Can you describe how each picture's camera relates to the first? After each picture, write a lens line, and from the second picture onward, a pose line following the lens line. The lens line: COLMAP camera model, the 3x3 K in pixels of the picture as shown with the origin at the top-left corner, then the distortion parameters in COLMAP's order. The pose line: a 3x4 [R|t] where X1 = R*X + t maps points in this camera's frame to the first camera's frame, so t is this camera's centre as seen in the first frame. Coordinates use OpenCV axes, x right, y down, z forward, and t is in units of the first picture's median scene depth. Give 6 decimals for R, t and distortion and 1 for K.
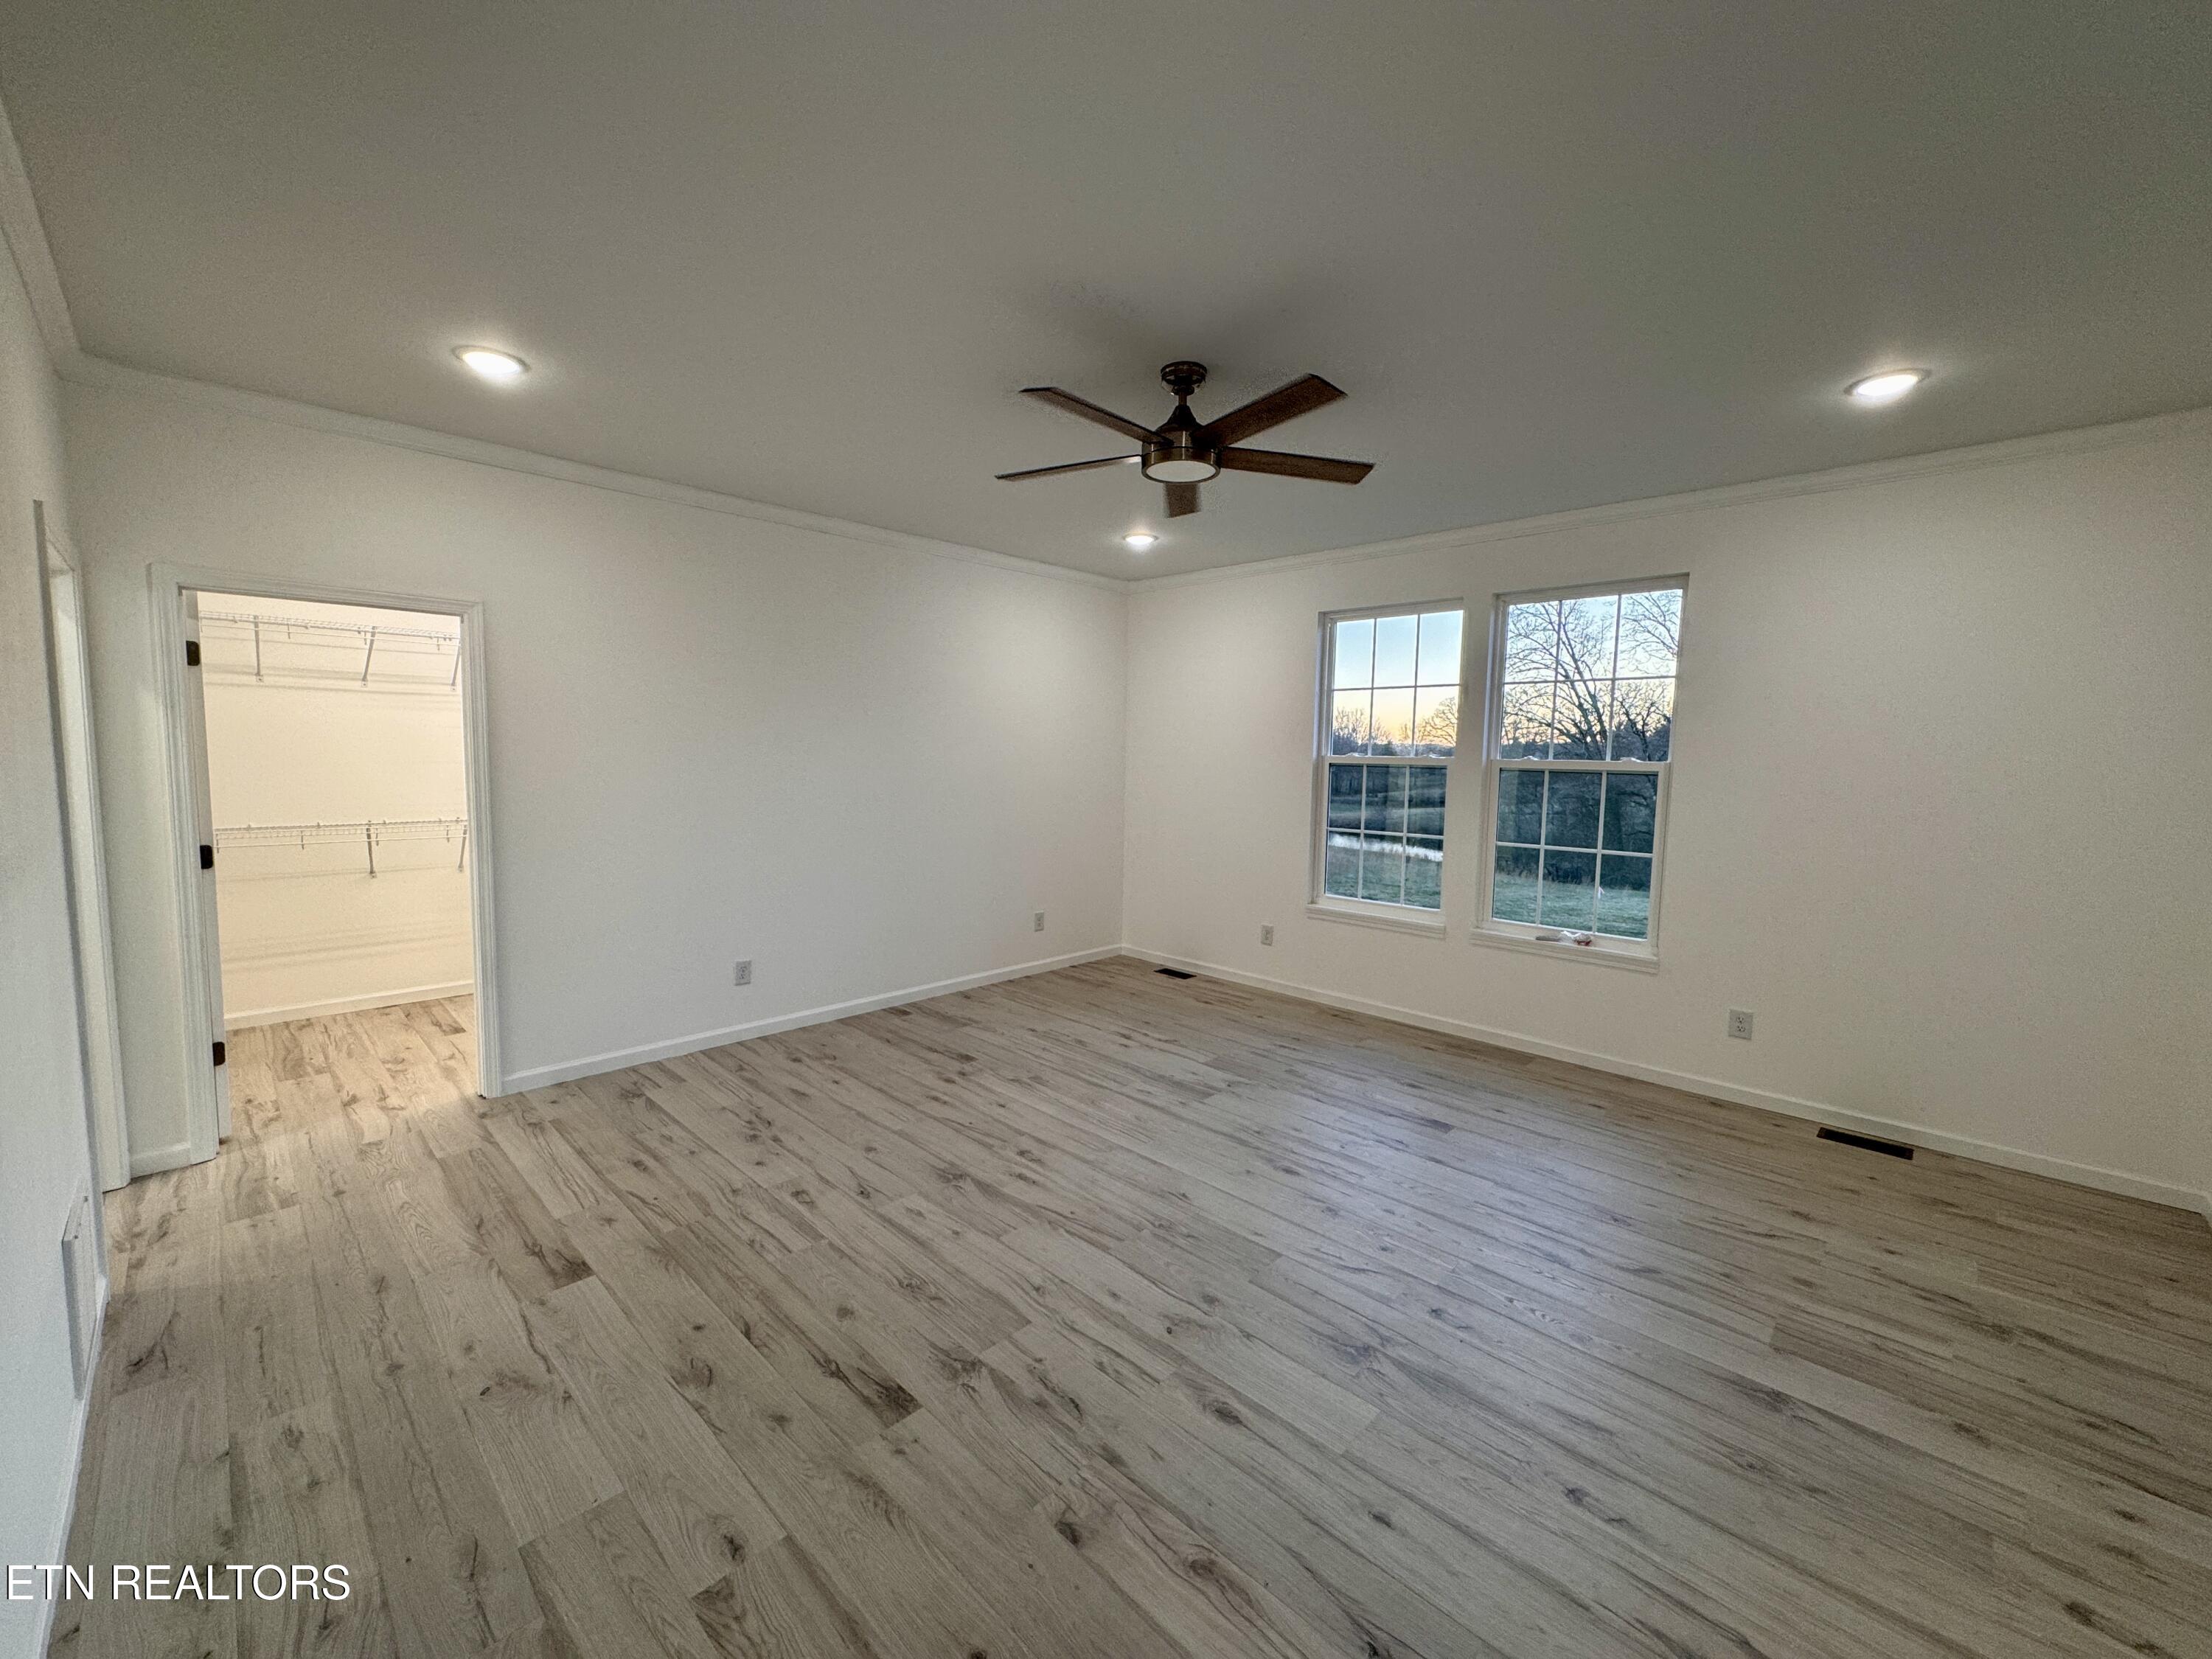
lens RADIAL K [[882.7, 0, 1108.3], [0, 882.7, 829.9], [0, 0, 1]] dist [-0.000663, -0.000193]
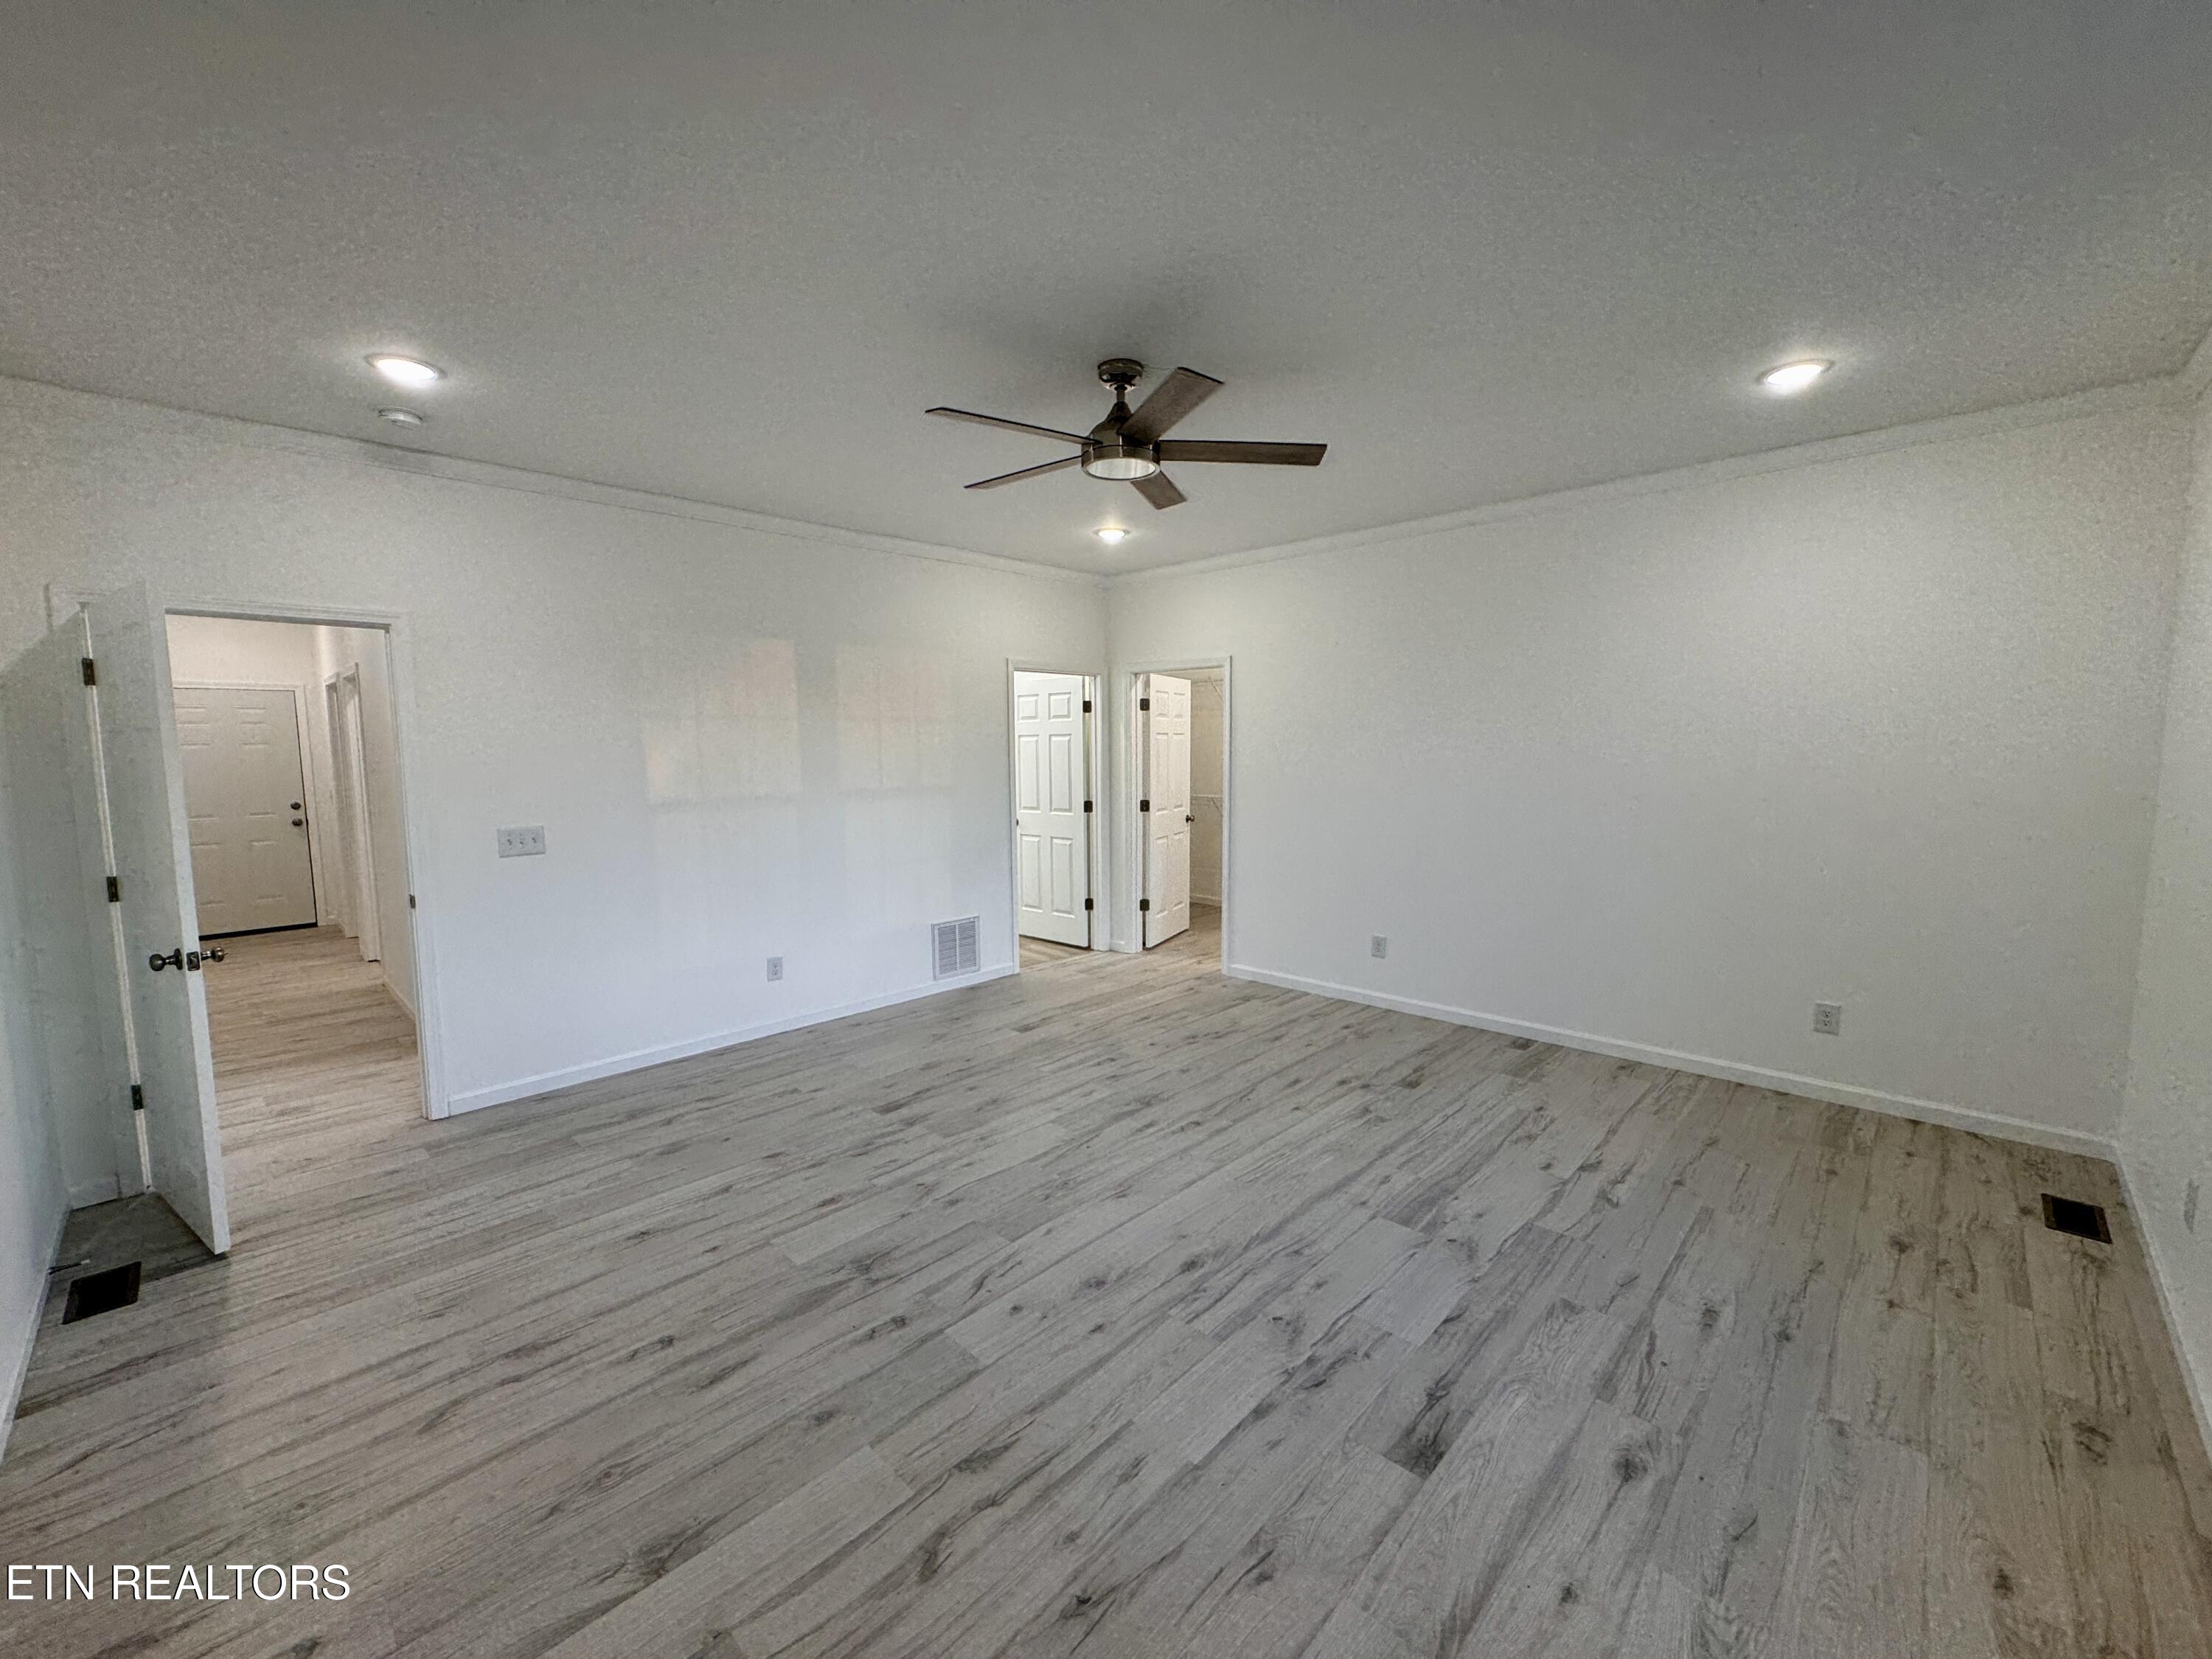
lens RADIAL K [[882.7, 0, 1098.5], [0, 882.7, 829.4], [0, 0, 1]] dist [-0.000663, -0.000193]
pose [[0.000433, 0.080569, -0.996749, 0.883471], [-0.079763, 0.993576, 0.080278, -0.061503], [0.996814, 0.079469, 0.006857, 0.792424]]
